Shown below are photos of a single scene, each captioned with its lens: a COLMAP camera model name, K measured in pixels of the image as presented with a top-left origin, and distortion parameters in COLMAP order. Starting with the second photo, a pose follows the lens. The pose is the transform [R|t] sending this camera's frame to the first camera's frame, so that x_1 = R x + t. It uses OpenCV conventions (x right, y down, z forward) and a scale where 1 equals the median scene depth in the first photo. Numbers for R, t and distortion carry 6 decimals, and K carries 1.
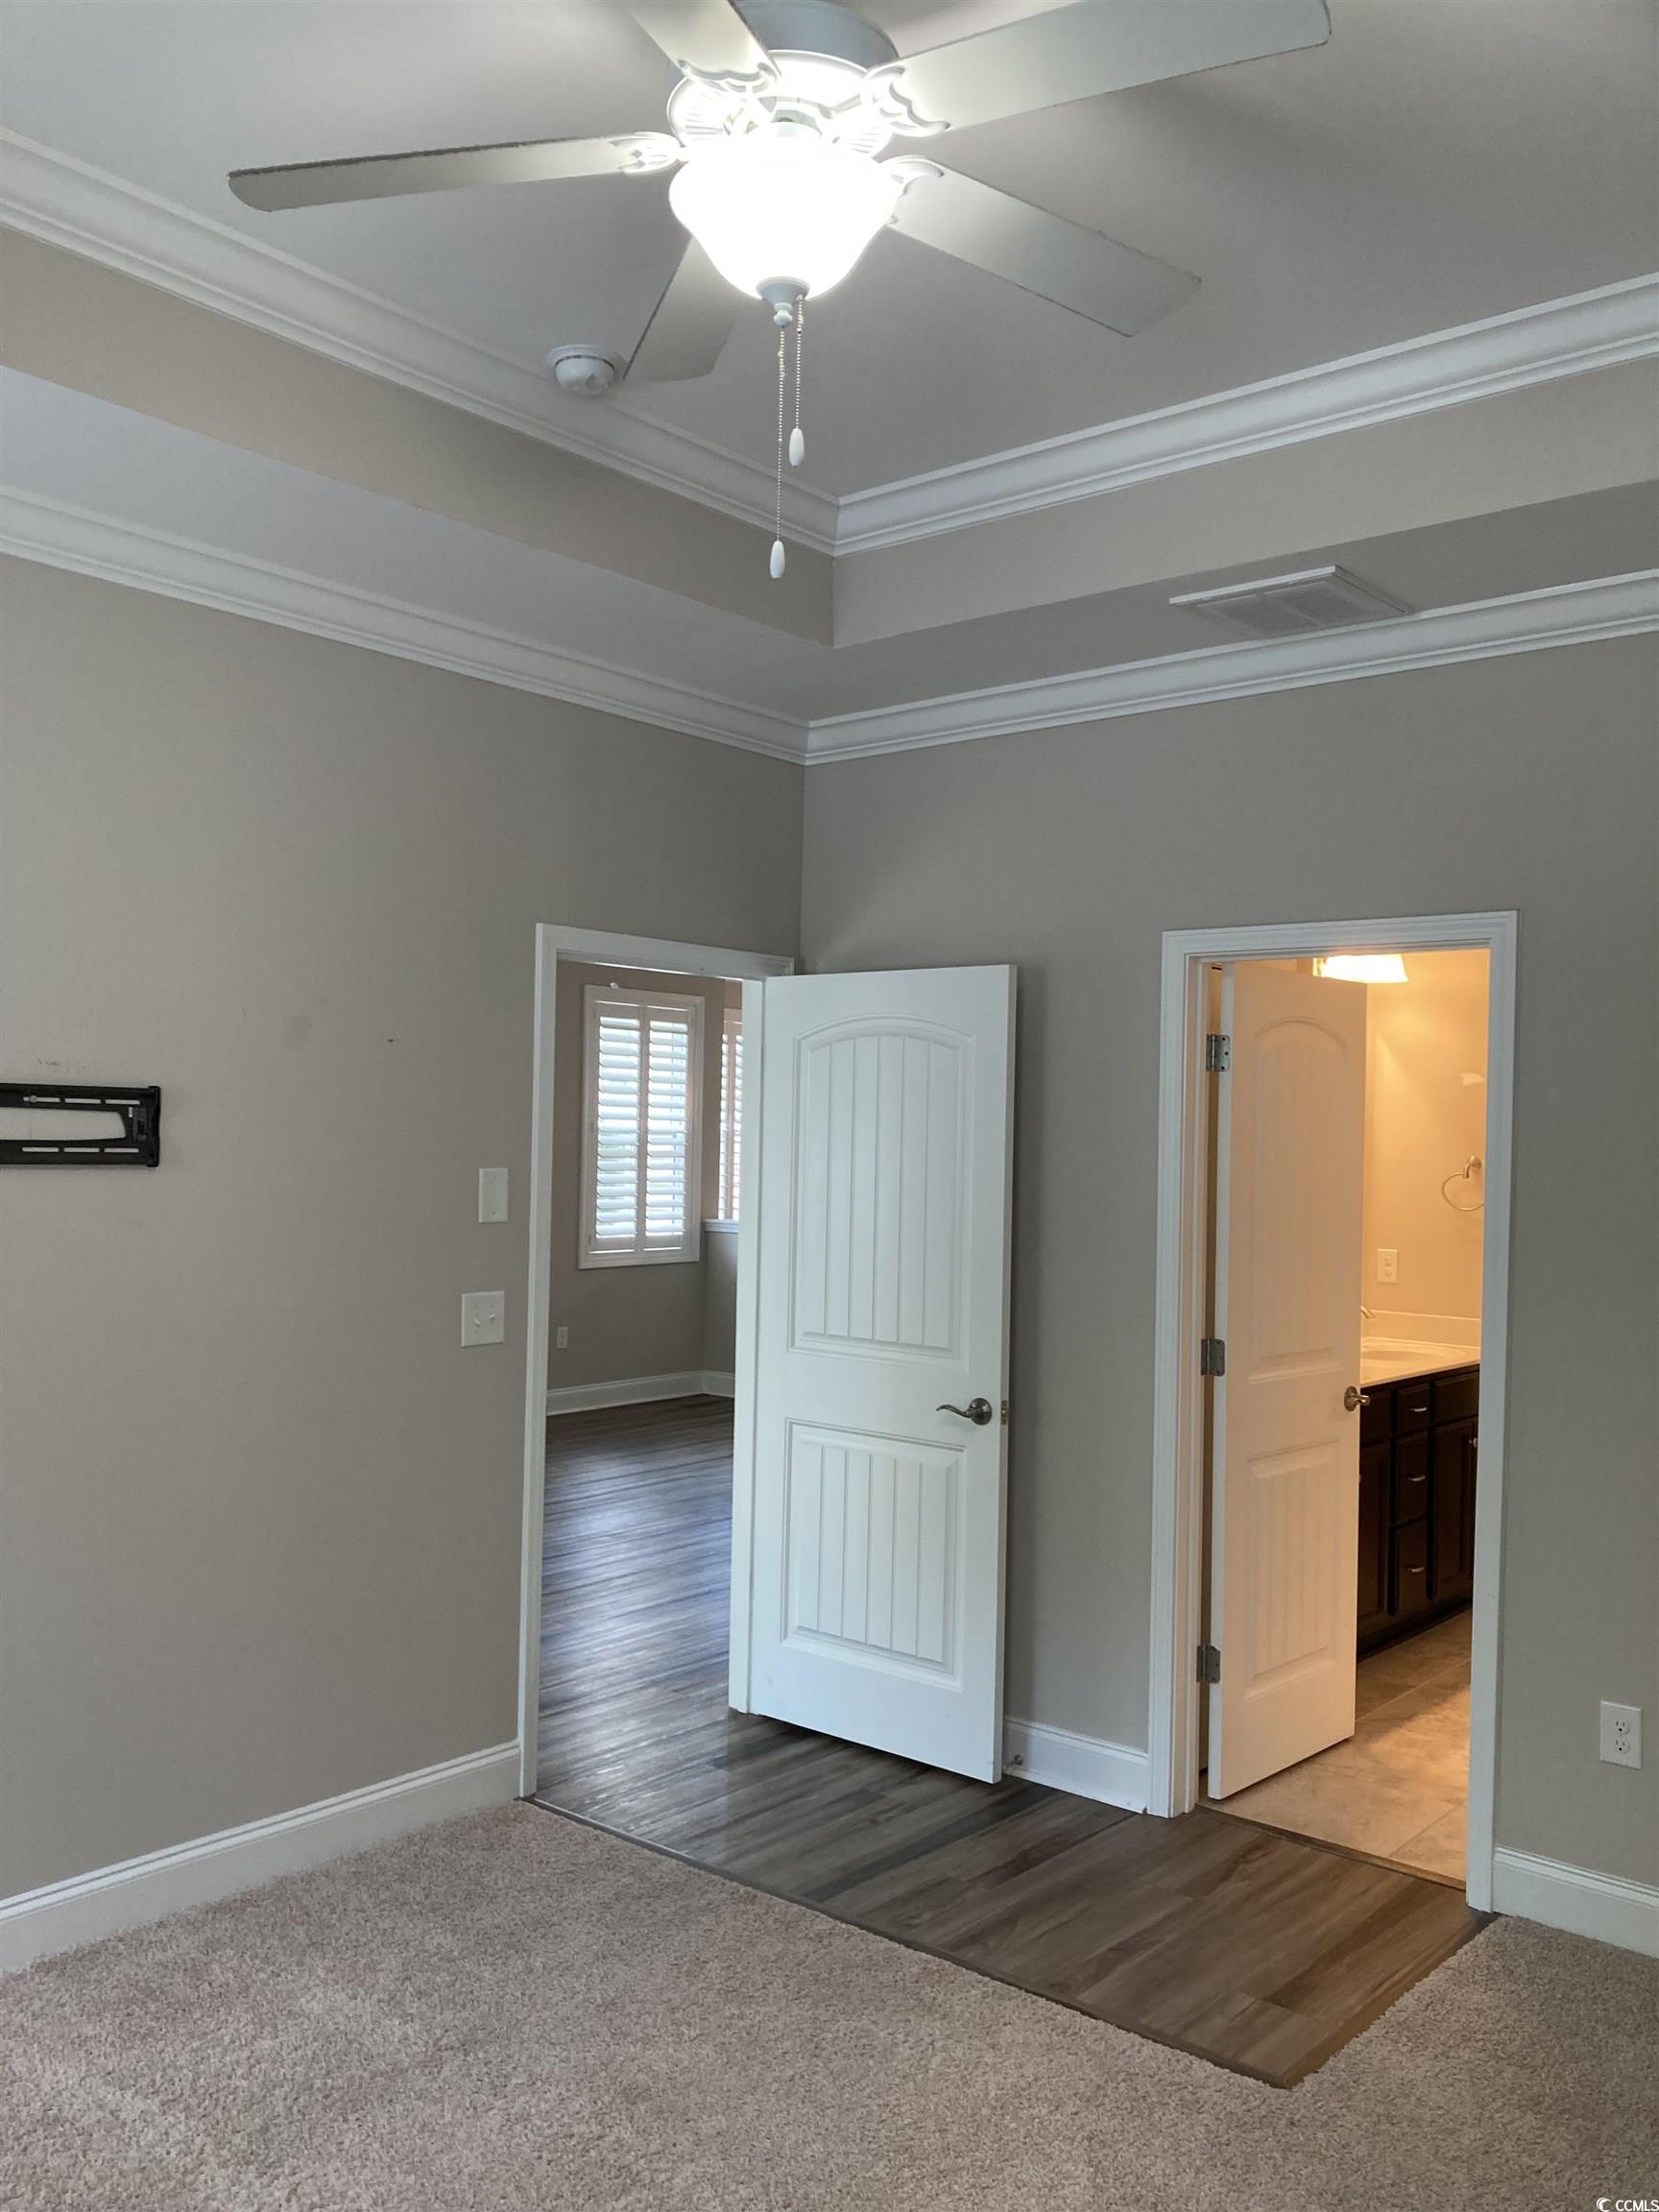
lens RADIAL K [[1808.8, 0, 824.5], [0, 1808.8, 1127.9], [0, 0, 1]] dist [0.058952, -0.087167]
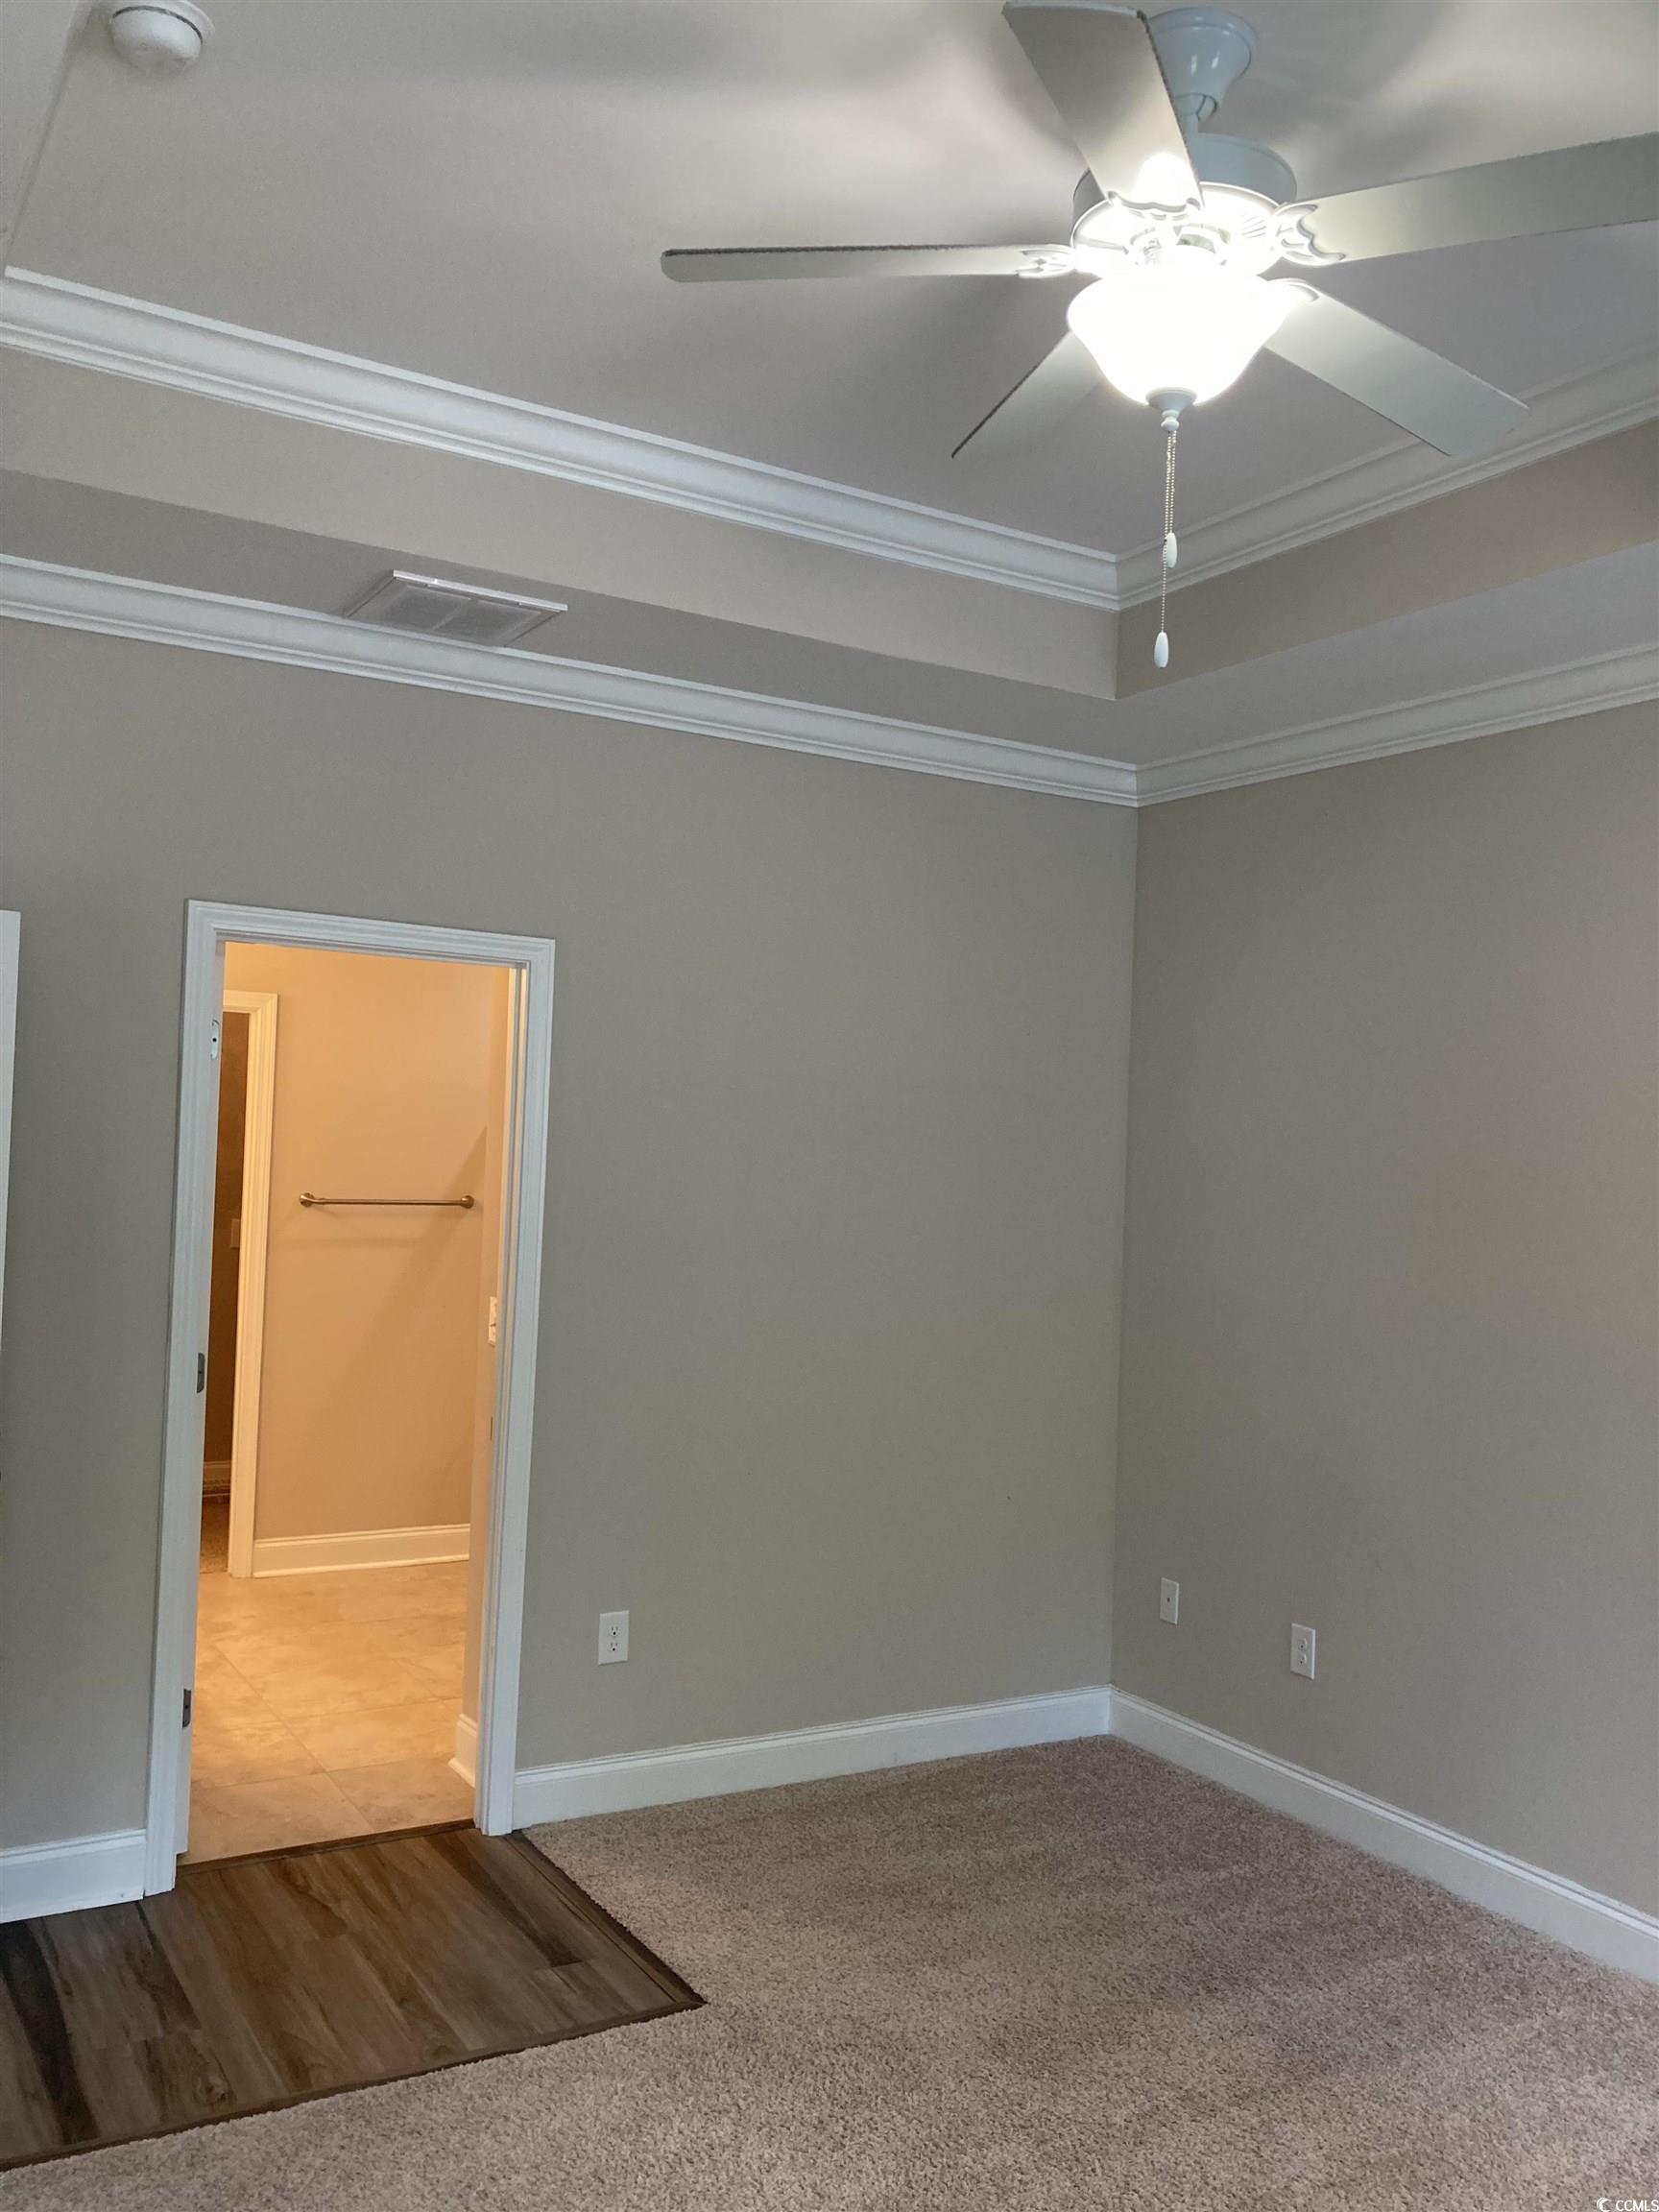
lens RADIAL K [[1797.3, 0, 829.5], [0, 1797.3, 1106.0], [0, 0, 1]] dist [-0.006161, -0.008640]
pose [[0.312744, 0.019040, 0.949647, -0.640500], [-0.039810, 0.999183, -0.006923, -0.015194], [-0.949003, -0.035640, 0.313246, 0.498917]]
